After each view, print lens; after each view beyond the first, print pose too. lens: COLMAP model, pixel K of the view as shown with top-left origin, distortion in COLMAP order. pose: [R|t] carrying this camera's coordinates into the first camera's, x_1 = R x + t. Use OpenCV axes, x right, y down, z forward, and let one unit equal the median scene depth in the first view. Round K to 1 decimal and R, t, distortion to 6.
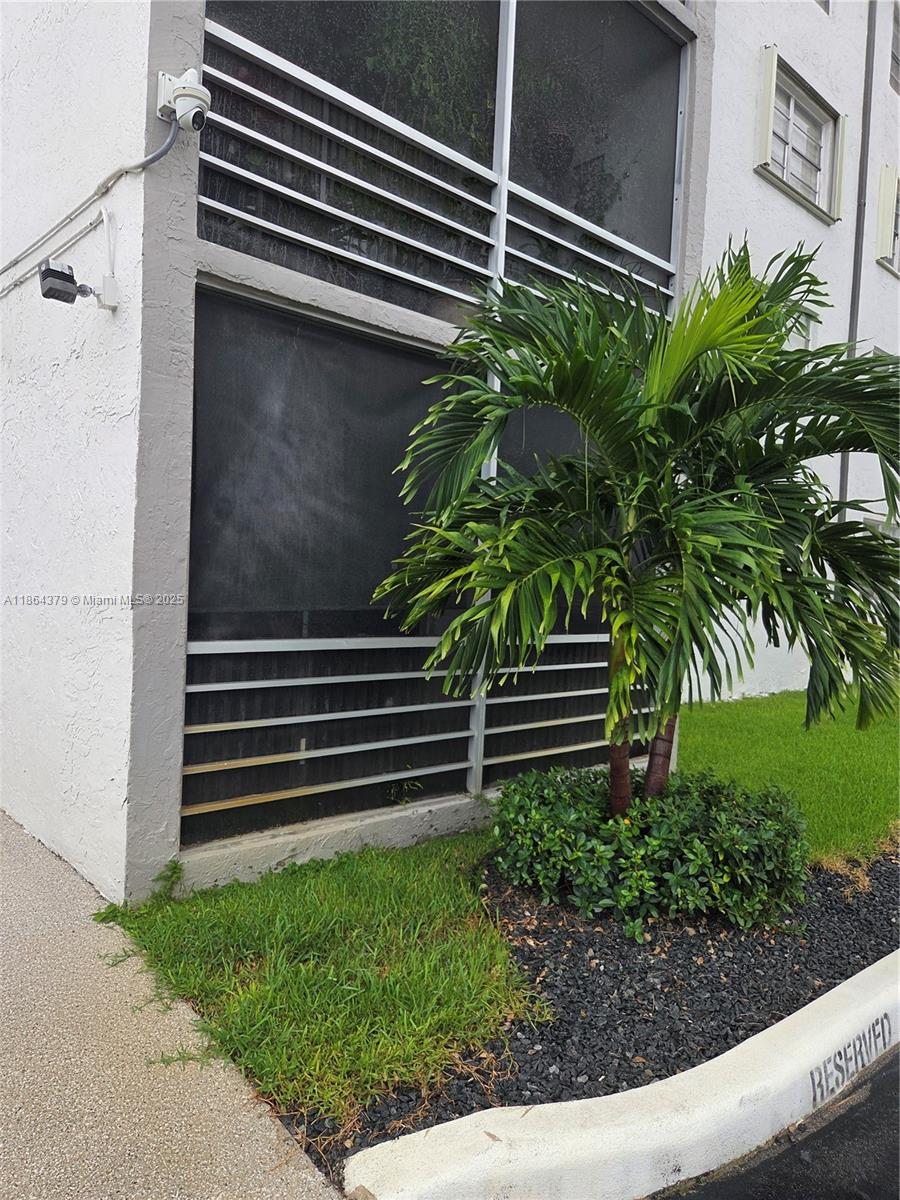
lens RADIAL K [[821.8, 0, 451.6], [0, 821.8, 595.5], [0, 0, 1]] dist [0.058874, -0.041221]
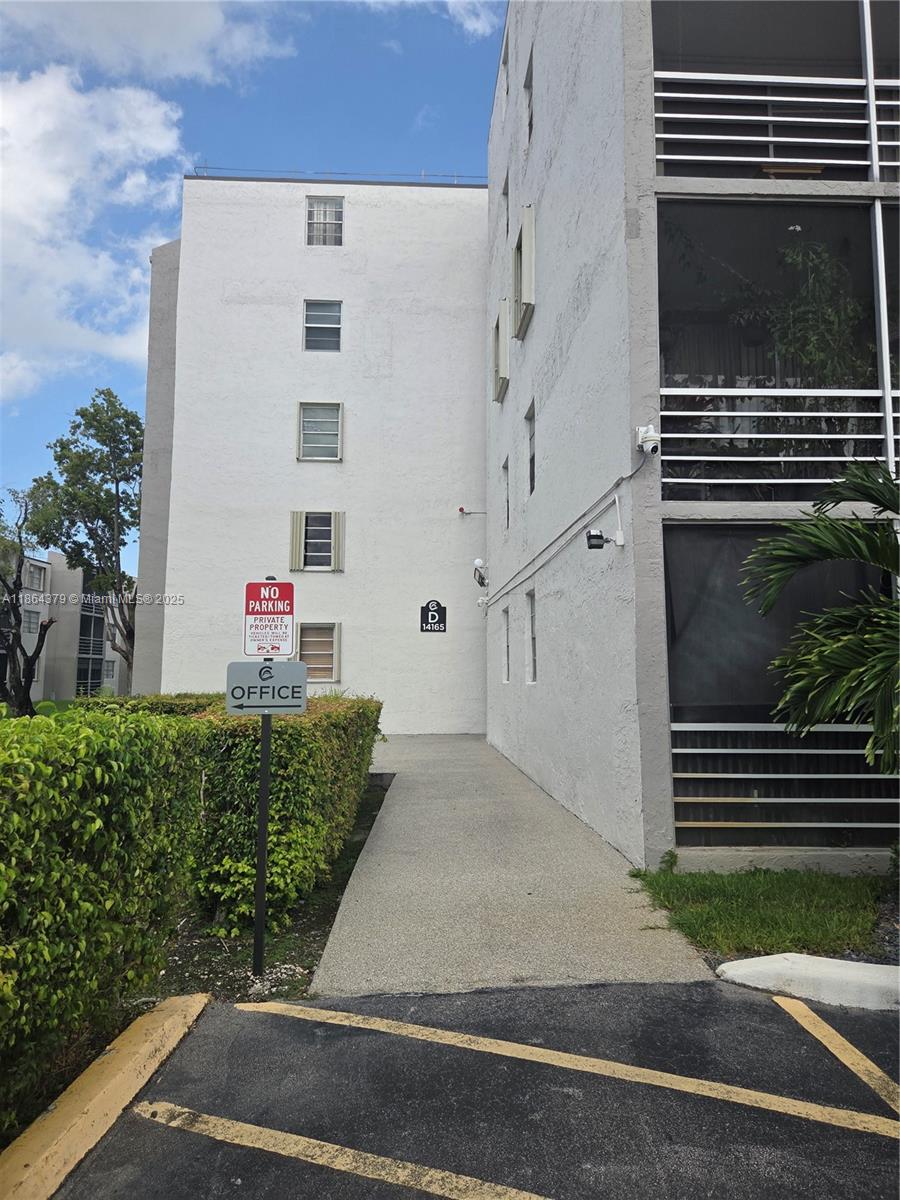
lens RADIAL K [[821.8, 0, 449.4], [0, 821.8, 595.8], [0, 0, 1]] dist [0.058874, -0.041221]
pose [[0.765580, -0.103948, -0.634888, 0.460758], [0.018860, 0.990062, -0.139358, 0.024203], [0.643064, 0.094716, 0.759932, -0.657052]]
